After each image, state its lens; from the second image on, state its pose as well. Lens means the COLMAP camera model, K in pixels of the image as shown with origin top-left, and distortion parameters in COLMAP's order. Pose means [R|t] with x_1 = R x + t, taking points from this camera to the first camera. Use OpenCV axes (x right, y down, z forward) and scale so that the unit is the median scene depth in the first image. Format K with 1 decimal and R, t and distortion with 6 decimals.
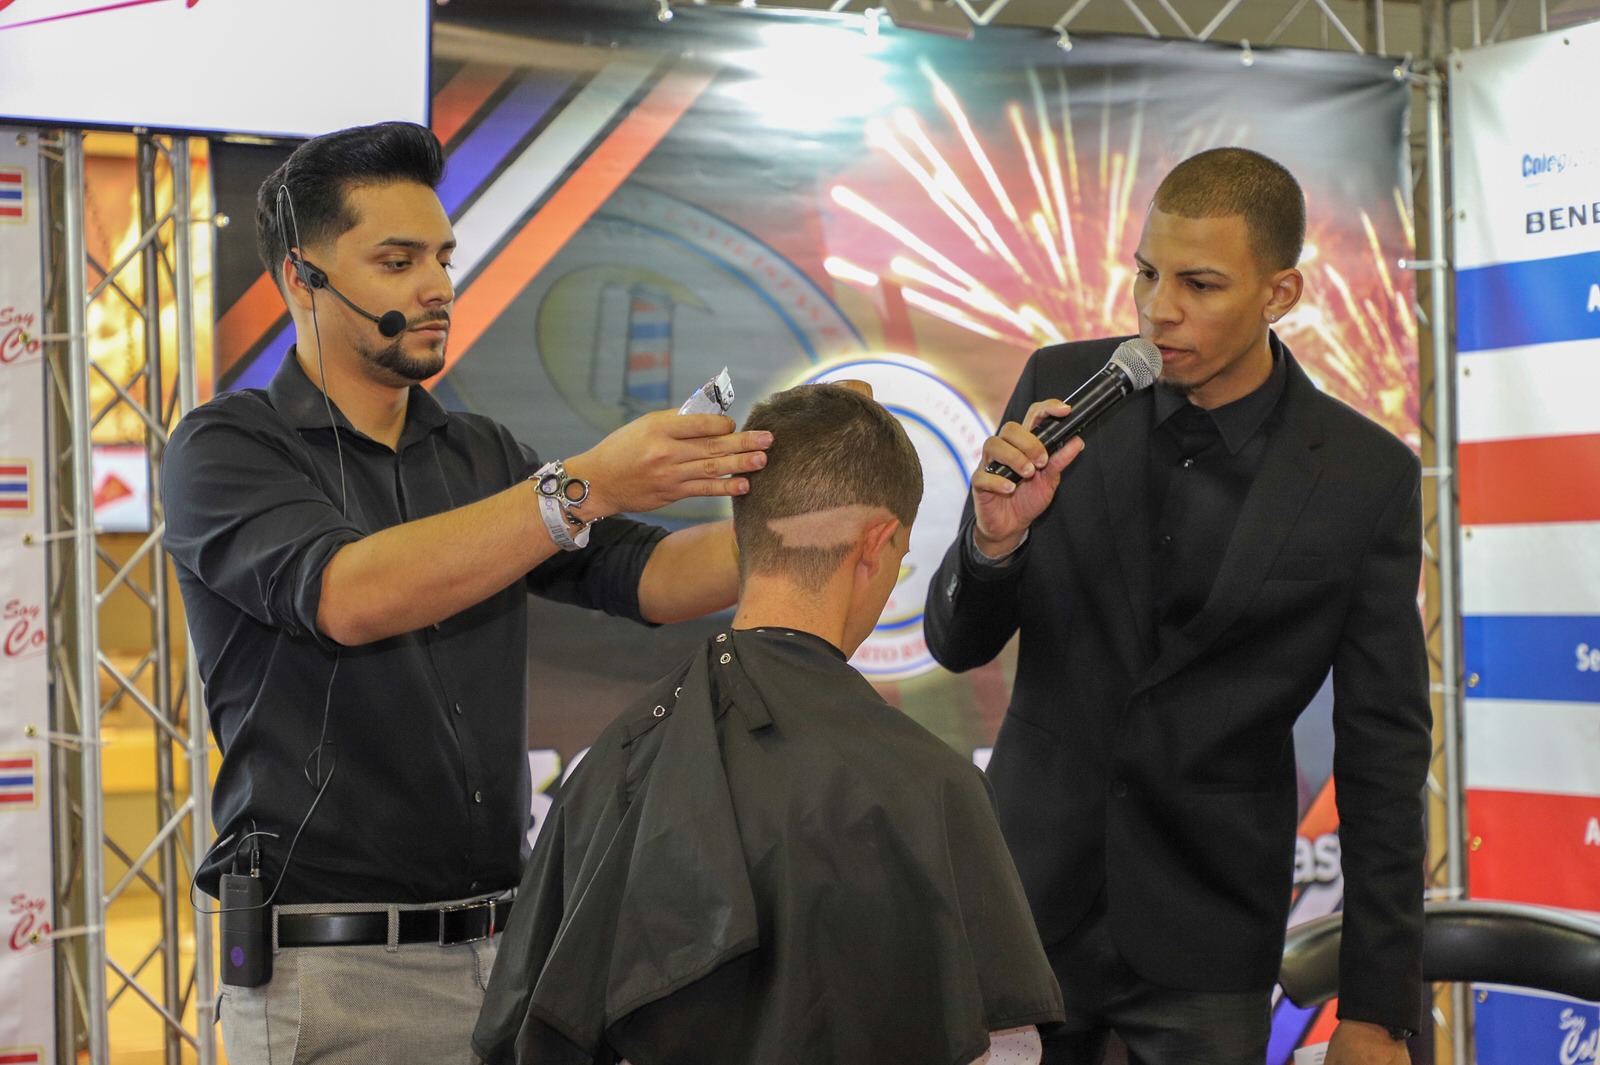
lens RADIAL K [[3155.8, 0, 805.2], [0, 3155.8, 534.9], [0, 0, 1]] dist [0.034459, -0.182050]
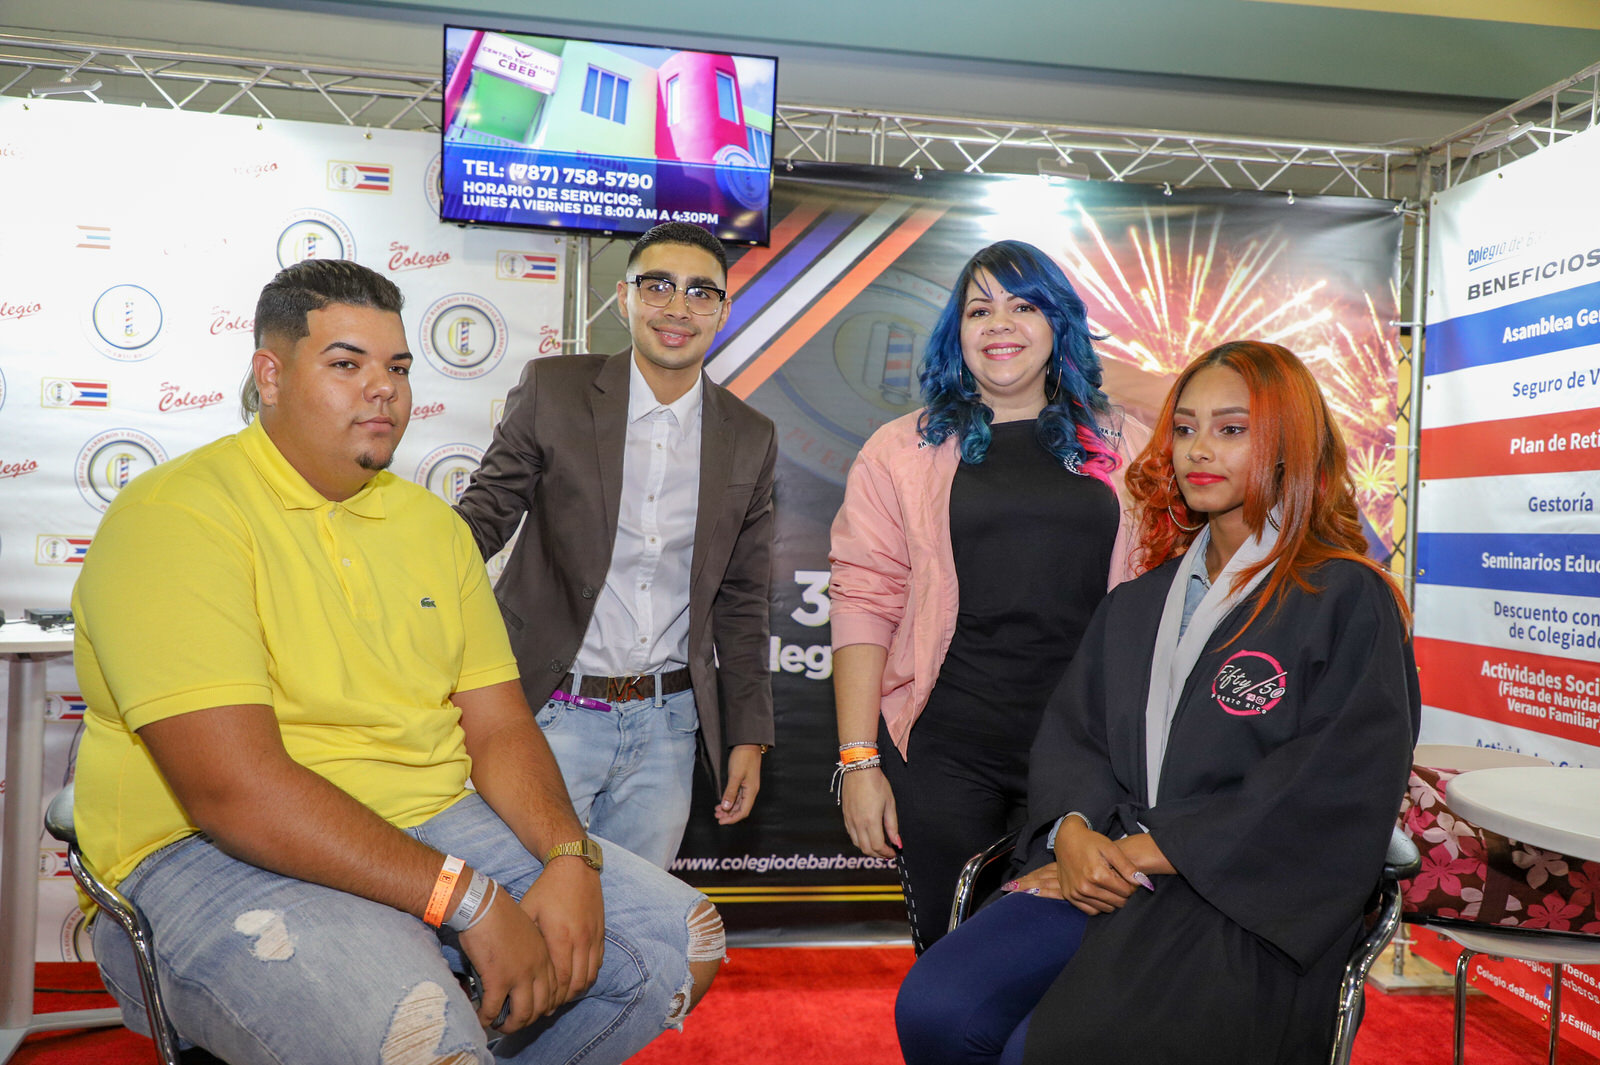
lens RADIAL K [[1210.1, 0, 811.5], [0, 1210.1, 535.6], [0, 0, 1]] dist [0.024175, -0.005831]
pose [[0.926218, 0.053709, -0.373143, 0.161093], [-0.047033, 0.998529, 0.026980, 0.026009], [0.374043, -0.007440, 0.927381, 0.300699]]
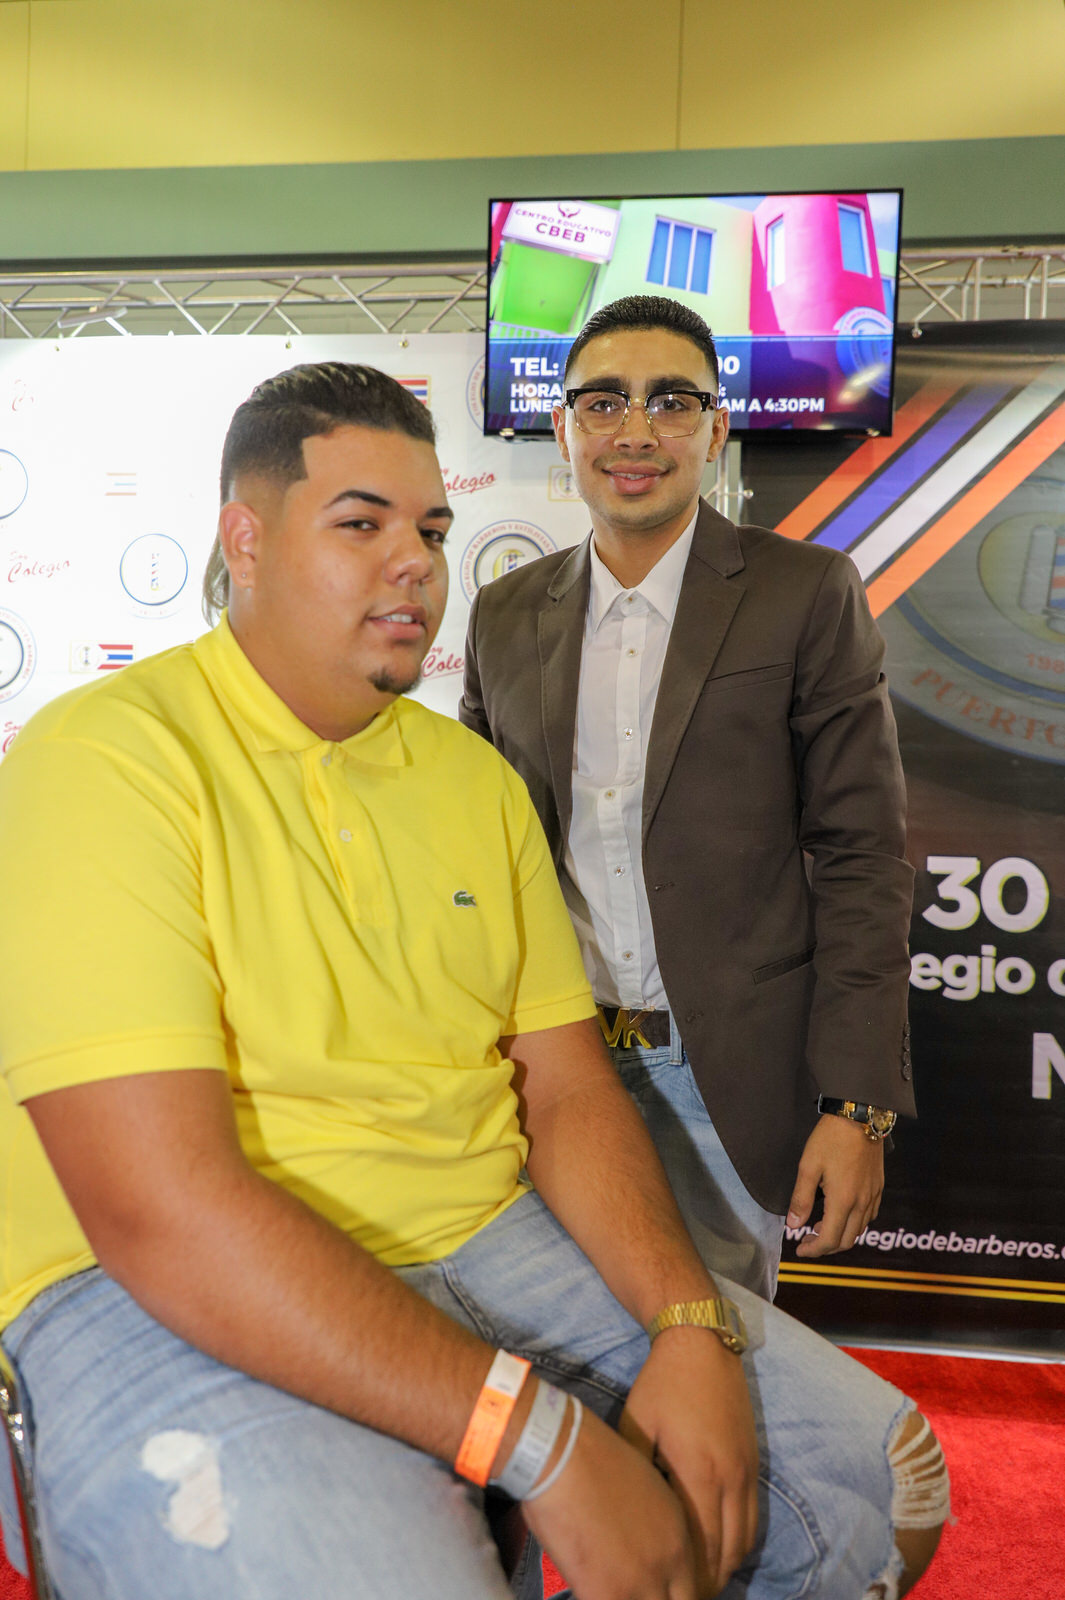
lens RADIAL K [[1201.9, 0, 531.4], [0, 1201.9, 798.6], [0, 0, 1]] dist [-0.008818, 0.044283]
pose [[0.800357, 0.040826, -0.598132, 0.074771], [-0.038339, 0.999122, 0.016895, 0.037112], [0.598296, 0.009409, 0.801220, 0.408609]]
